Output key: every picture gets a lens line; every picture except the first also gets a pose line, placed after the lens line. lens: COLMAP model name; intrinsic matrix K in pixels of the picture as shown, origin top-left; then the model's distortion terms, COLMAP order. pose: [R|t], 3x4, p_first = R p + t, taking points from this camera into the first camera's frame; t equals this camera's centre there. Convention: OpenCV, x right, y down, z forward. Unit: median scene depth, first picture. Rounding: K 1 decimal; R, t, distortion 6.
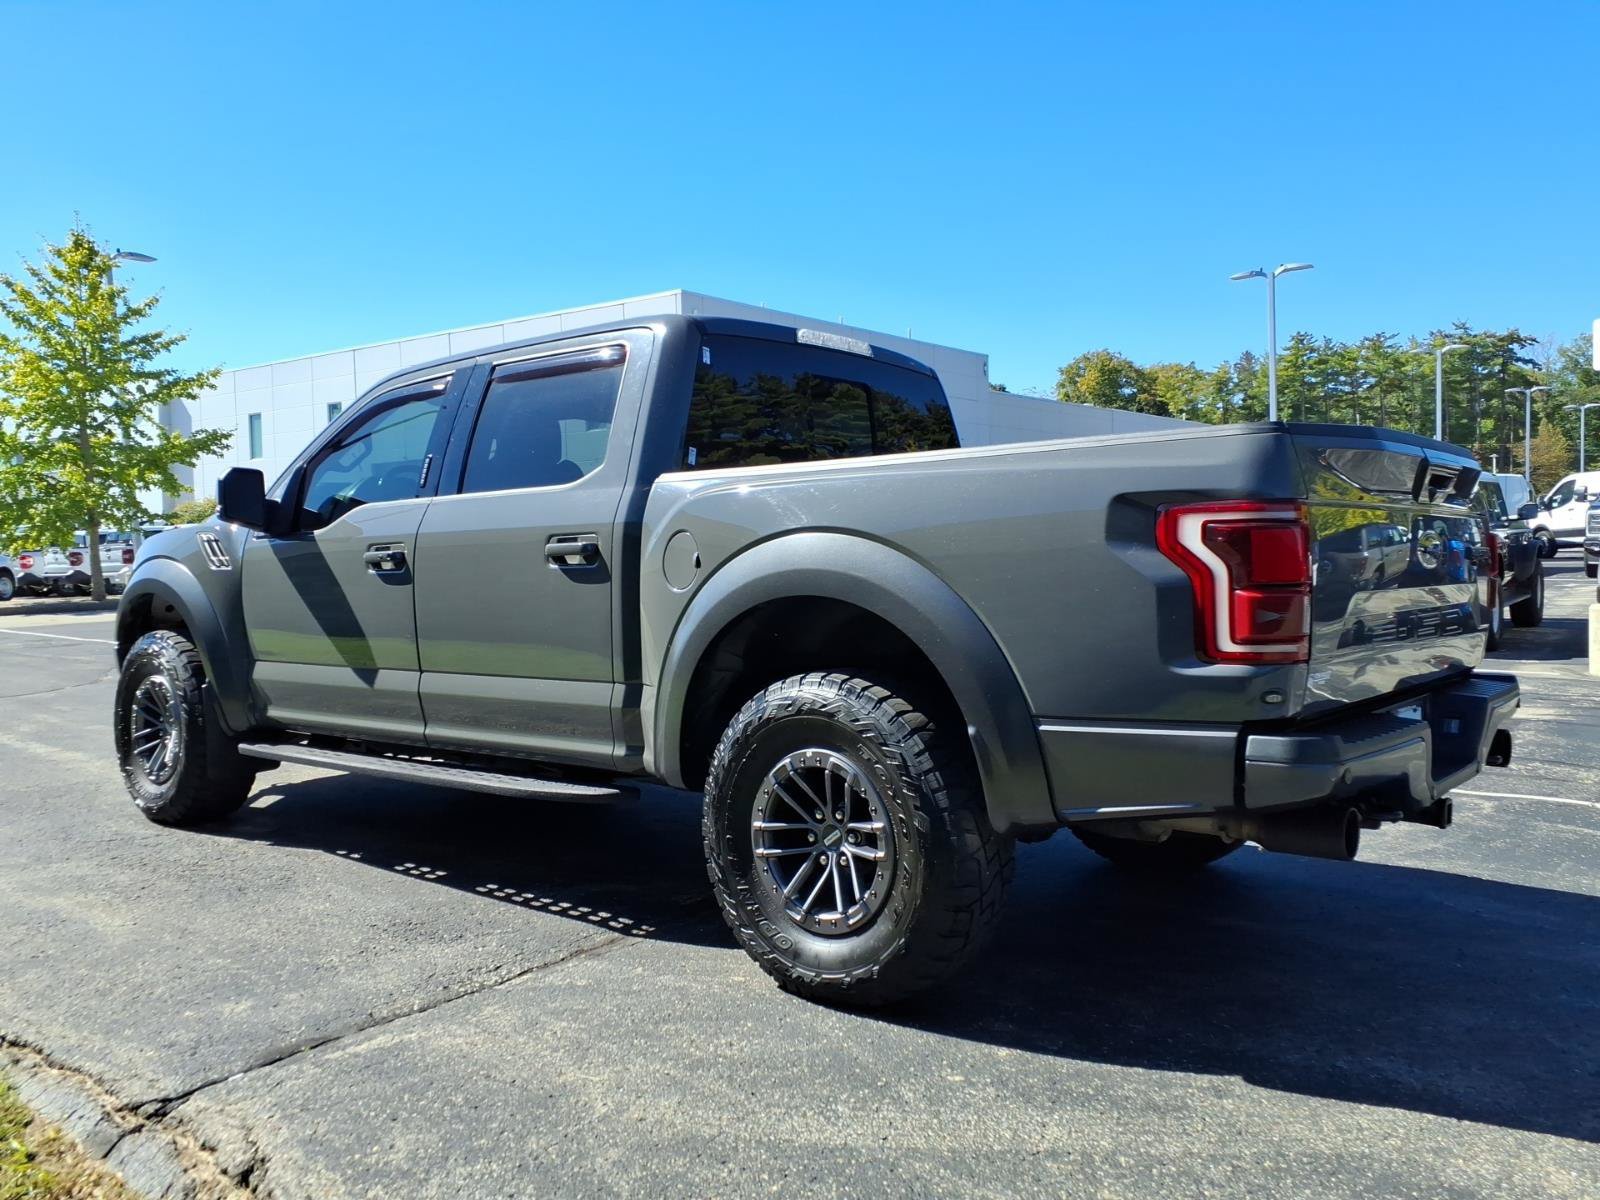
lens RADIAL K [[1274.7, 0, 809.9], [0, 1274.7, 599.7], [0, 0, 1]] dist [0.059882, -0.072472]
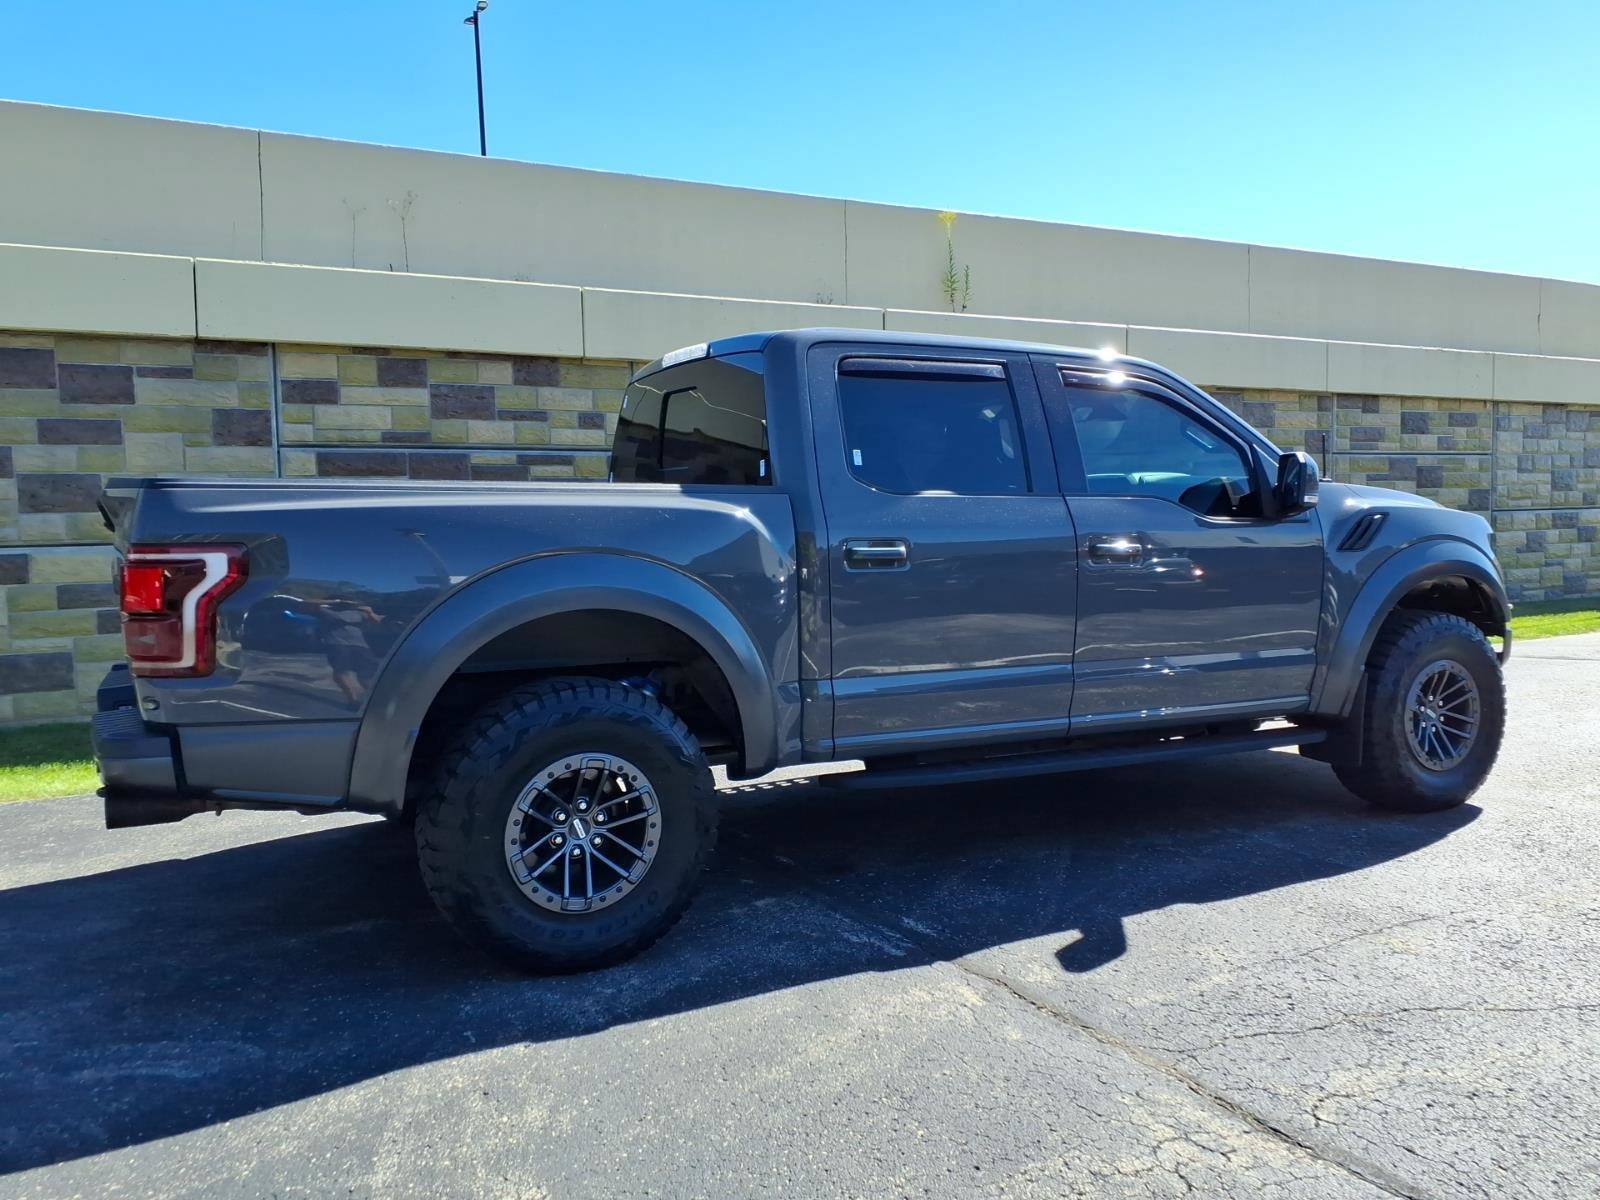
lens RADIAL K [[1274.7, 0, 802.2], [0, 1274.7, 605.8], [0, 0, 1]] dist [0.059882, -0.072472]
pose [[-0.394022, 0.084537, -0.915205, 1.007020], [-0.012338, 0.995185, 0.097236, -0.099875], [0.919018, 0.049605, -0.391082, 1.554119]]
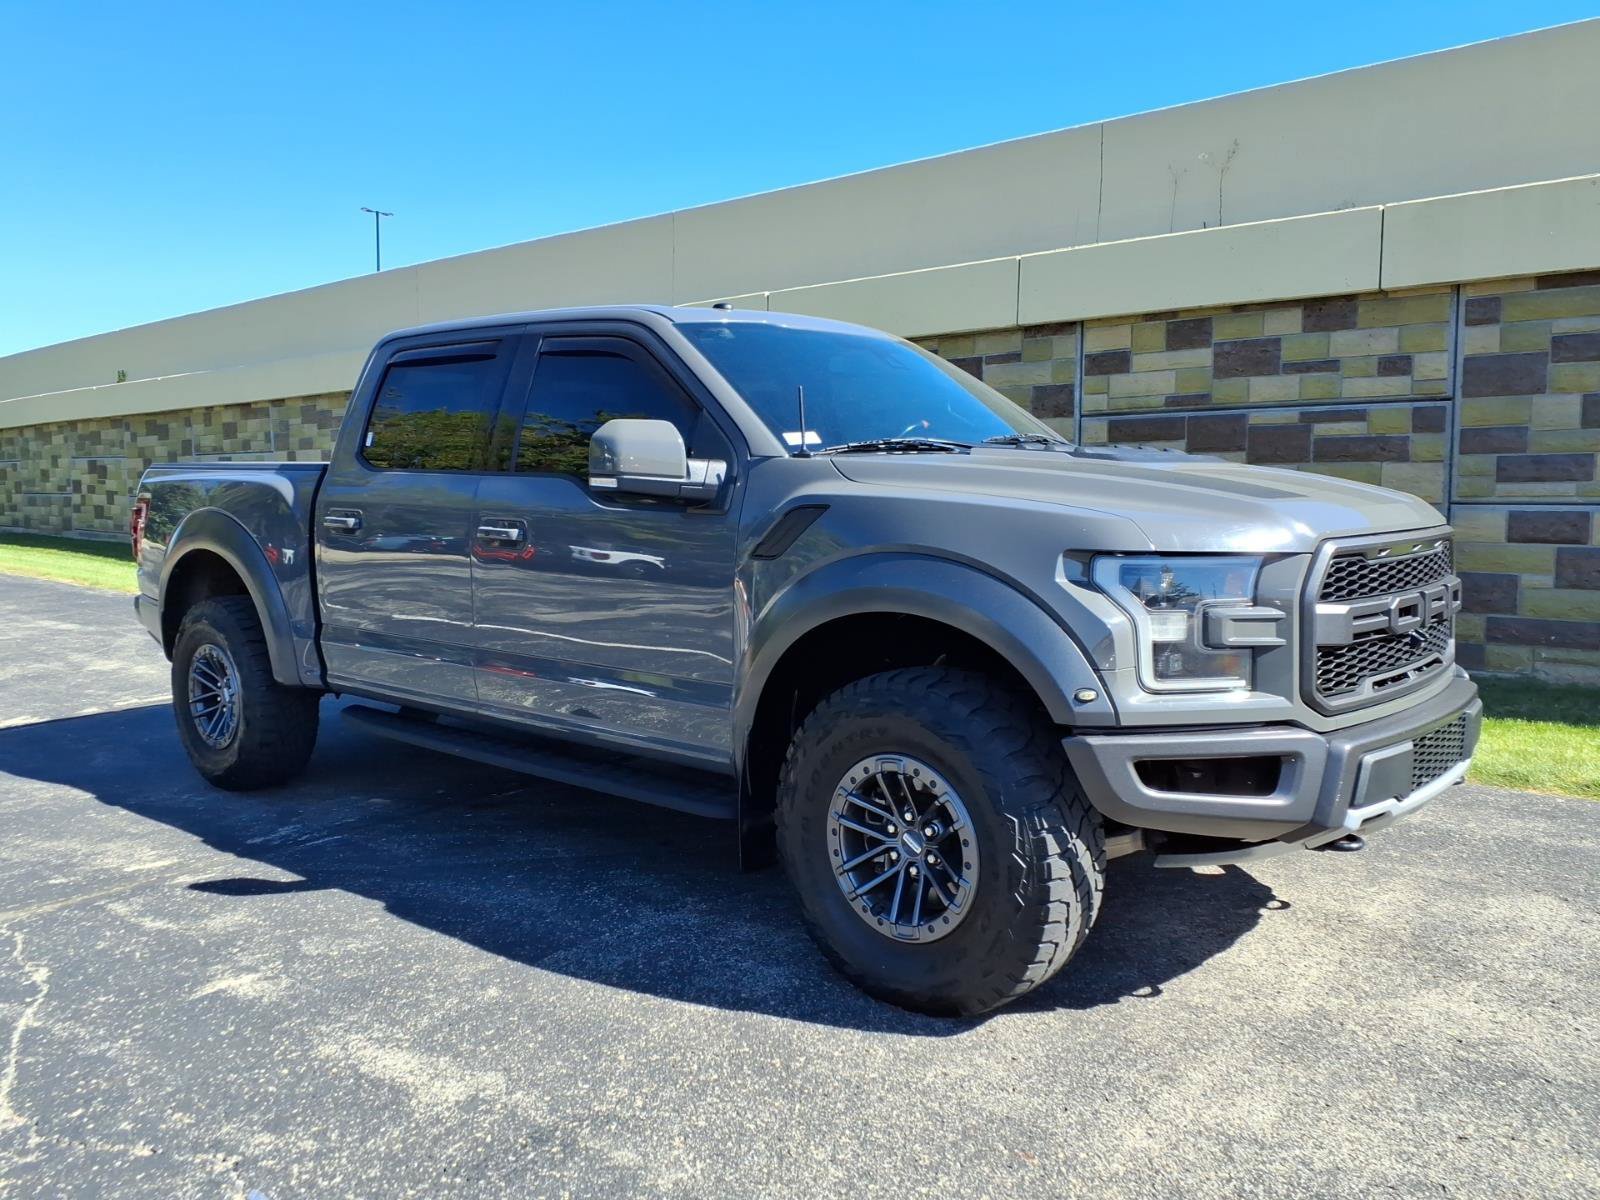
lens RADIAL K [[1274.7, 0, 805.7], [0, 1274.7, 605.6], [0, 0, 1]] dist [0.059882, -0.072472]
pose [[-0.999439, 0.011391, 0.031499, -0.310529], [0.015386, 0.991440, 0.129652, -0.113838], [-0.029752, 0.130063, -0.991059, 2.331642]]
